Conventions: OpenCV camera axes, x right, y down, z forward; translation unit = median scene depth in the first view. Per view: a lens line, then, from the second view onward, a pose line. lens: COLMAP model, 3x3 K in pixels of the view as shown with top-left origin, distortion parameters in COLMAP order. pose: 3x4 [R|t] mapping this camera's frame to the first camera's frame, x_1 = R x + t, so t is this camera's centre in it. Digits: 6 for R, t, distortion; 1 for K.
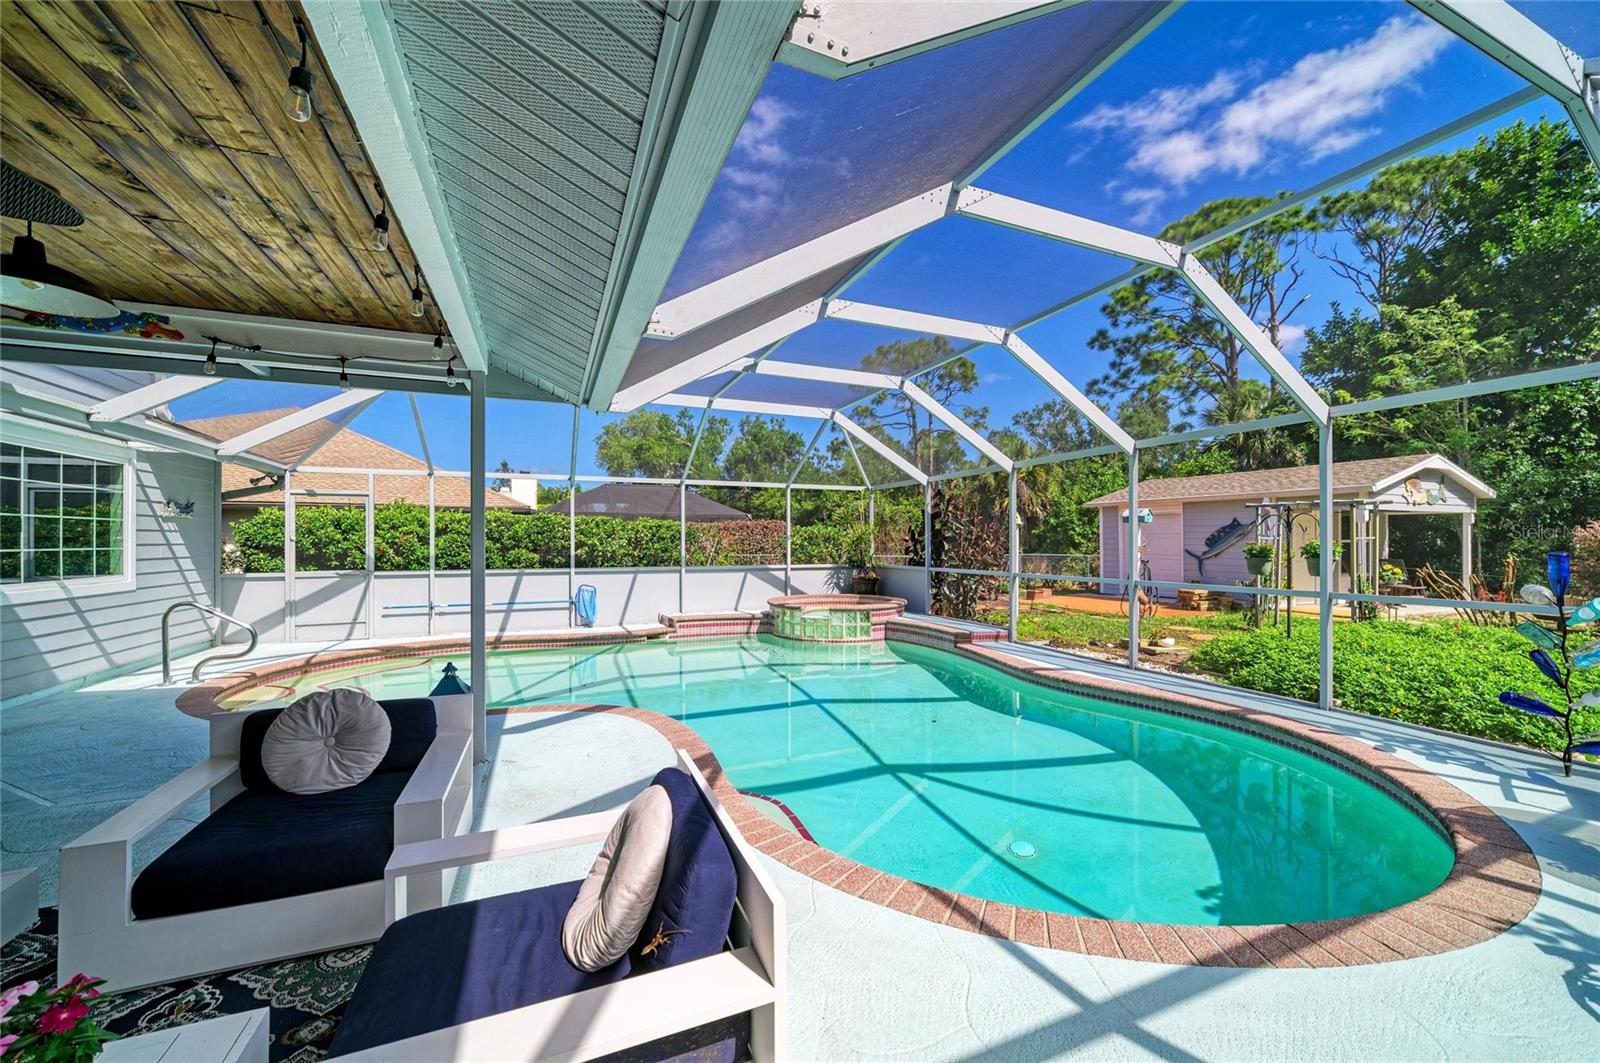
lens RADIAL K [[619.9, 0, 805.2], [0, 619.9, 540.5], [0, 0, 1]] dist [-0.016685, 0.005736]
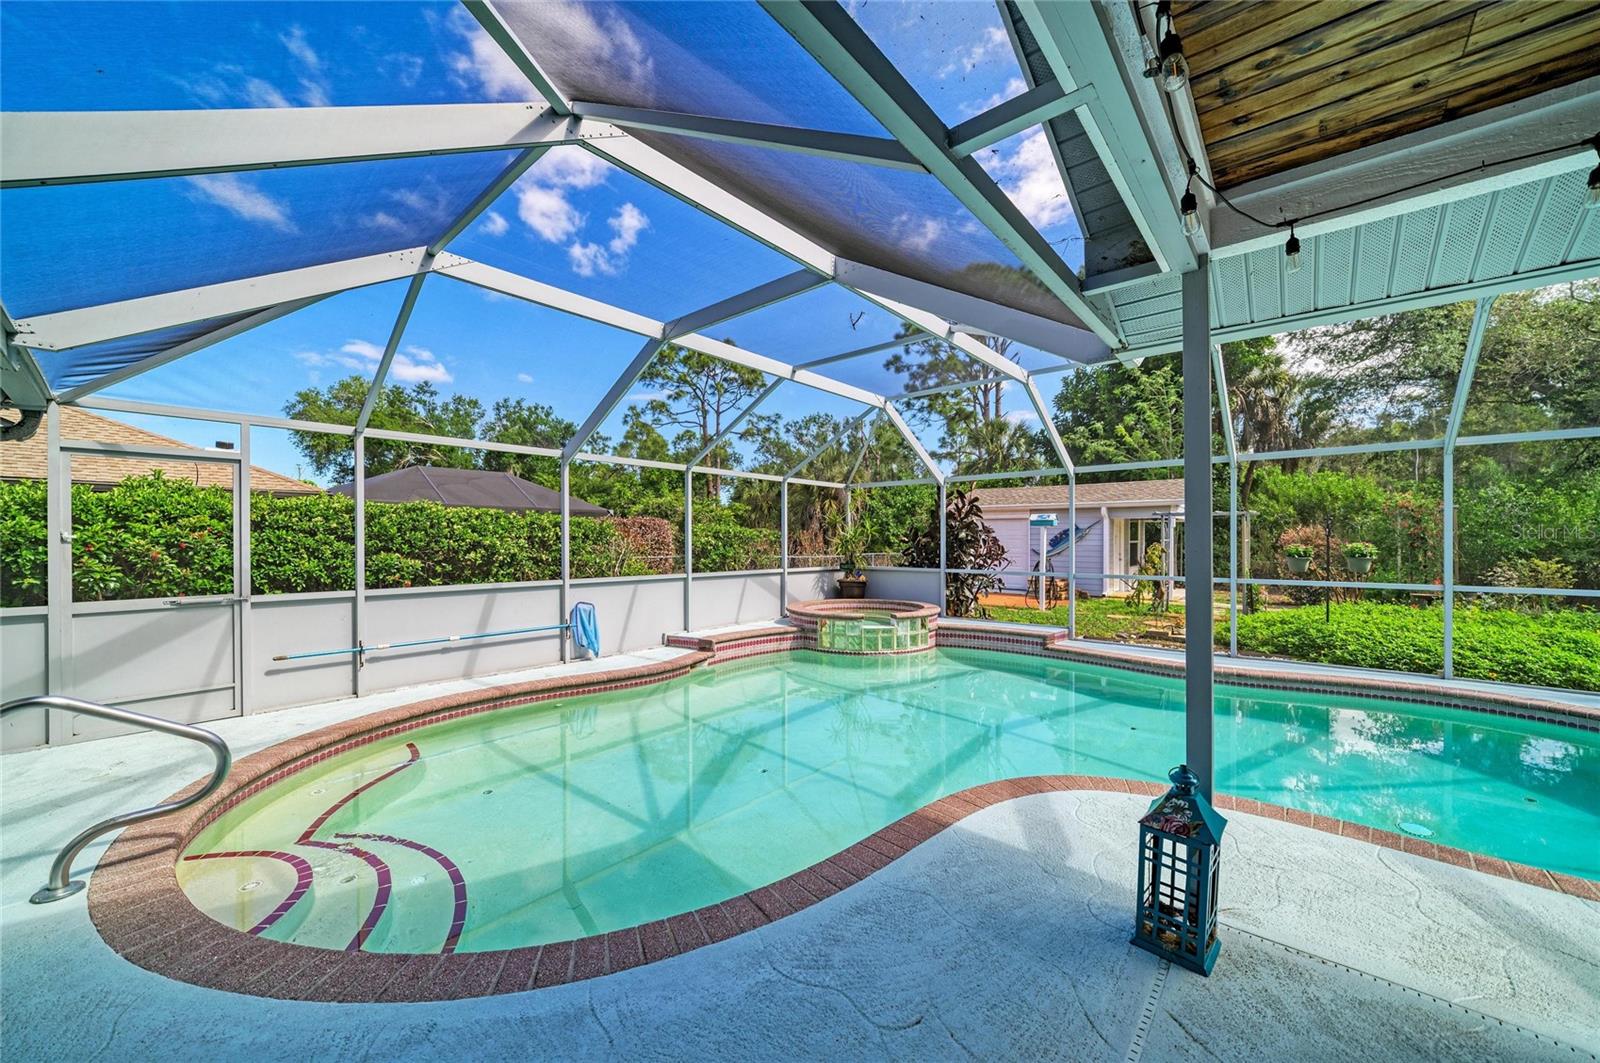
lens RADIAL K [[595.1, 0, 807.1], [0, 595.1, 539.6], [0, 0, 1]] dist [-0.015847, 0.005488]
pose [[0.897485, 0.001959, 0.441040, -0.441057], [-0.002136, 0.999998, -0.000095, -0.002506], [-0.441039, -0.000857, 0.897487, 0.264603]]
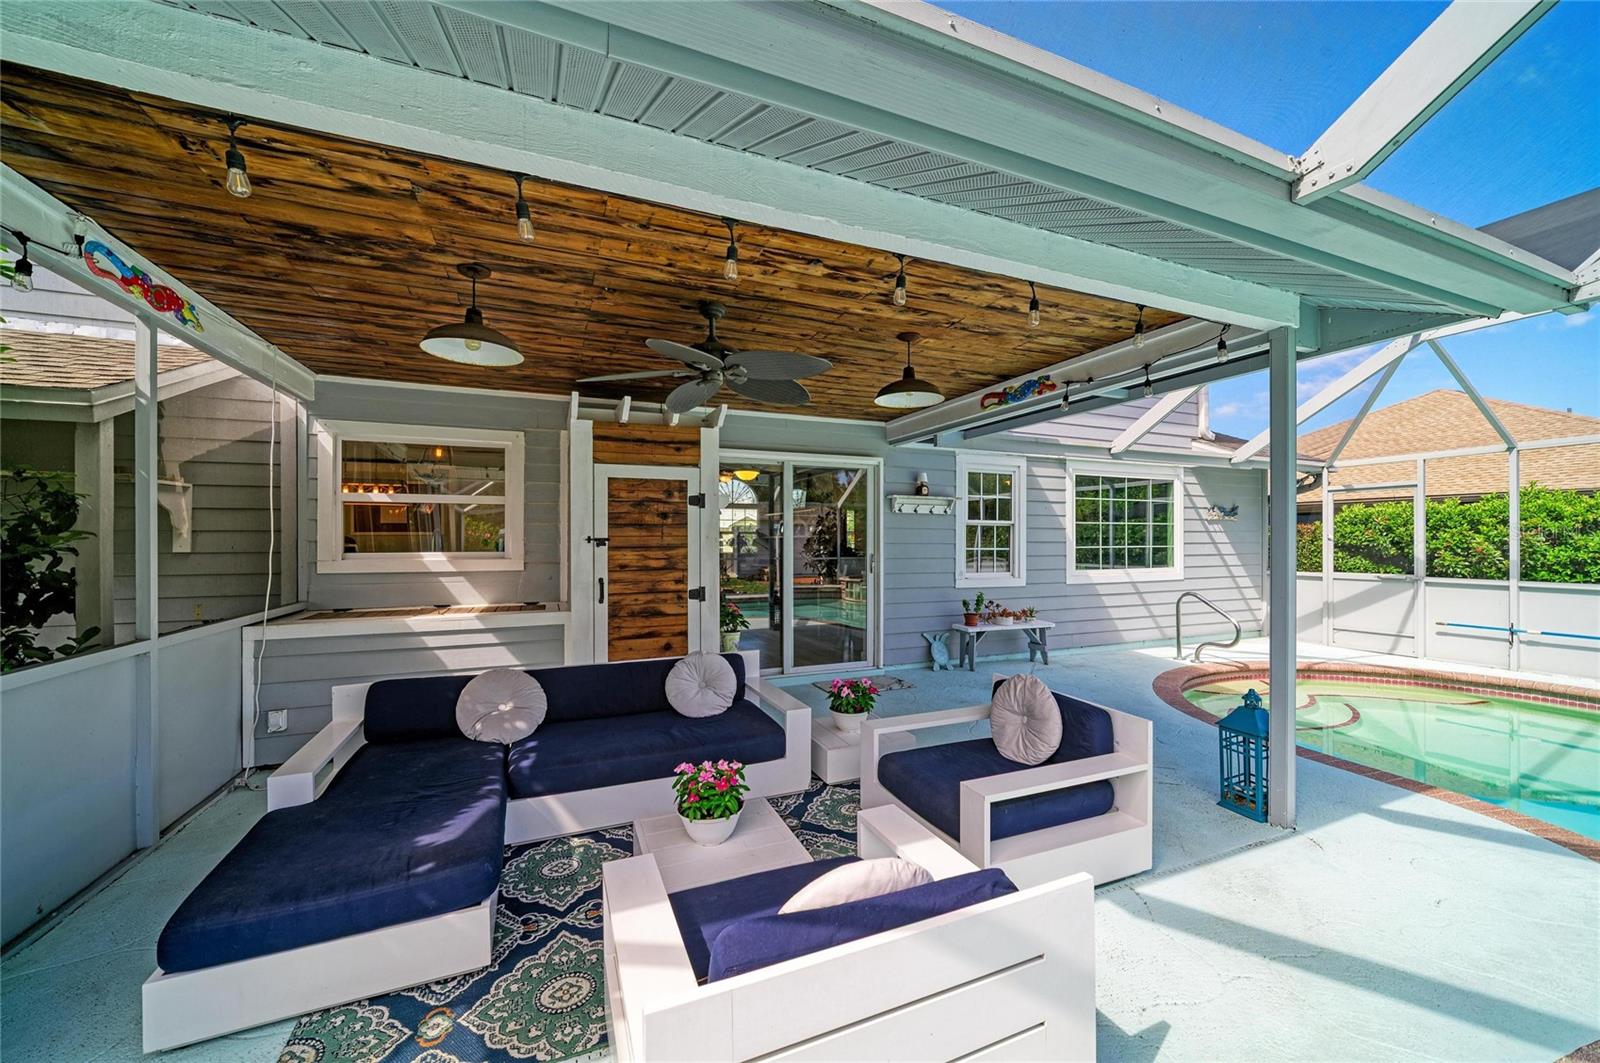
lens RADIAL K [[609.3, 0, 808.8], [0, 609.3, 538.5], [0, 0, 1]] dist [-0.006930, 0.000102]
pose [[0.007324, -0.000025, -0.999973, 0.094874], [0.002238, 0.999997, -0.000009, -0.003123], [0.999971, -0.002238, 0.007324, 0.155116]]
